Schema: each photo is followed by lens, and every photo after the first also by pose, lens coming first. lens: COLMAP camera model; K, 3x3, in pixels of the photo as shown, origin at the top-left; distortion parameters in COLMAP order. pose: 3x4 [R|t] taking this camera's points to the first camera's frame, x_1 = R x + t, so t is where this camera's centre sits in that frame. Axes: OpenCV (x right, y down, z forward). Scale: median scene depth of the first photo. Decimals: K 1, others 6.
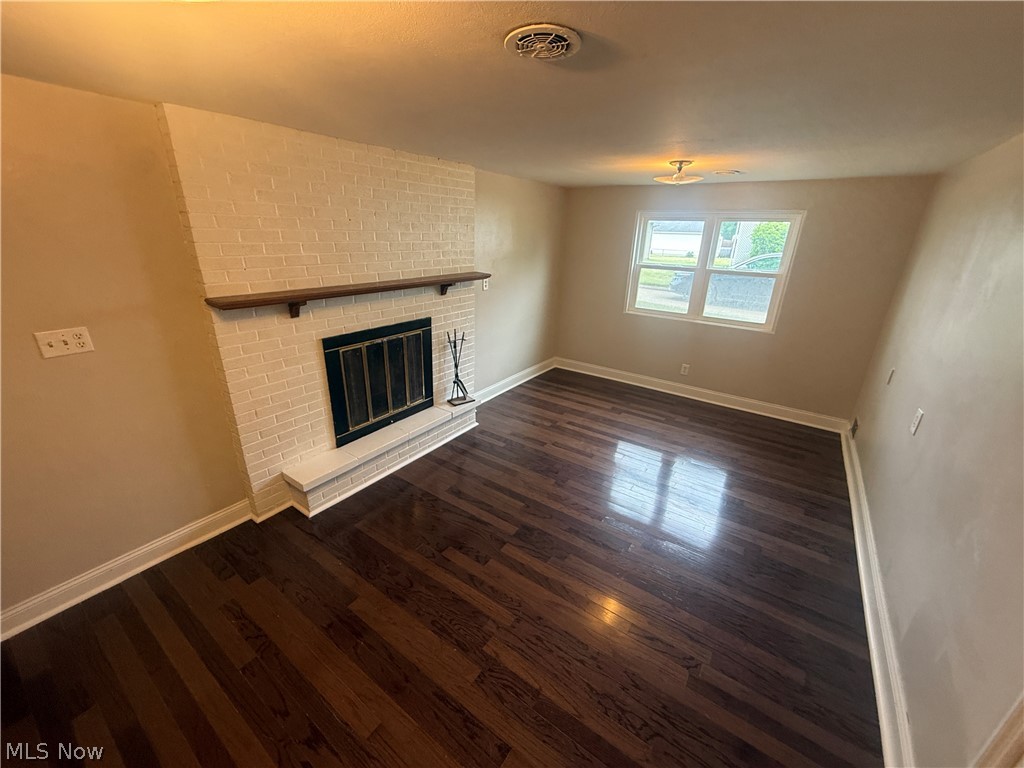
lens RADIAL K [[408.3, 0, 510.8], [0, 408.3, 384.9], [0, 0, 1]] dist [0.001431, -0.000438]
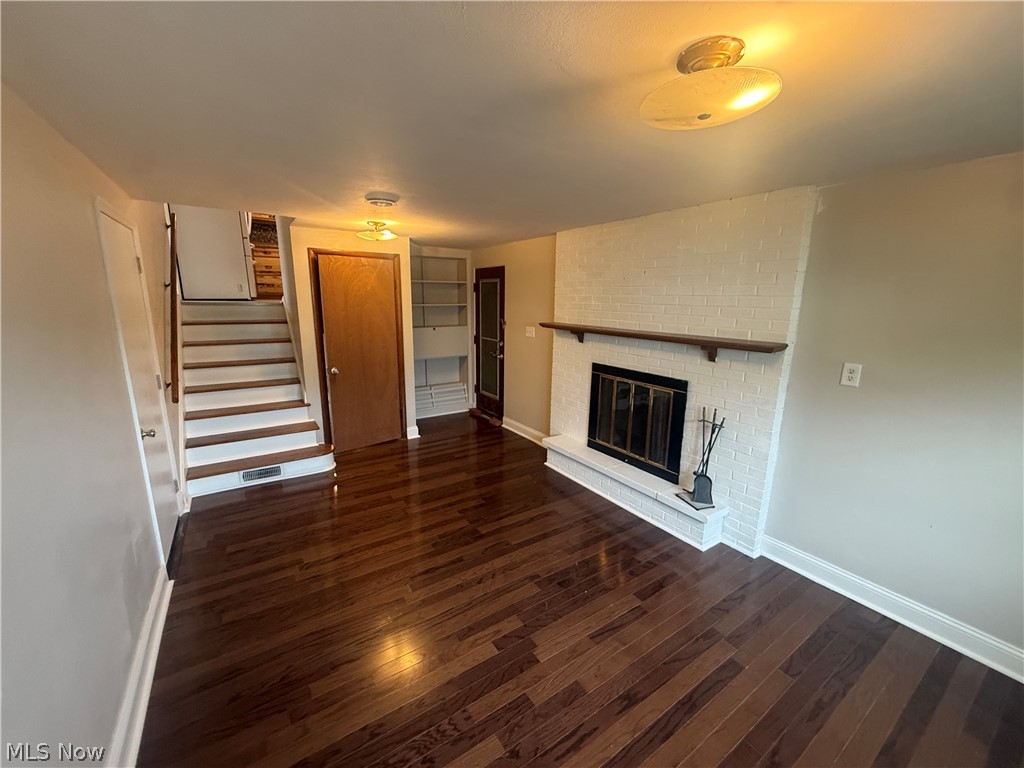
lens RADIAL K [[408.3, 0, 511.1], [0, 408.3, 381.9], [0, 0, 1]] dist [0.001431, -0.000438]
pose [[-0.362528, 0.162617, -0.917676, 0.780860], [-0.350366, 0.888648, 0.295885, -0.309828], [0.863607, 0.428789, -0.265184, 0.974371]]
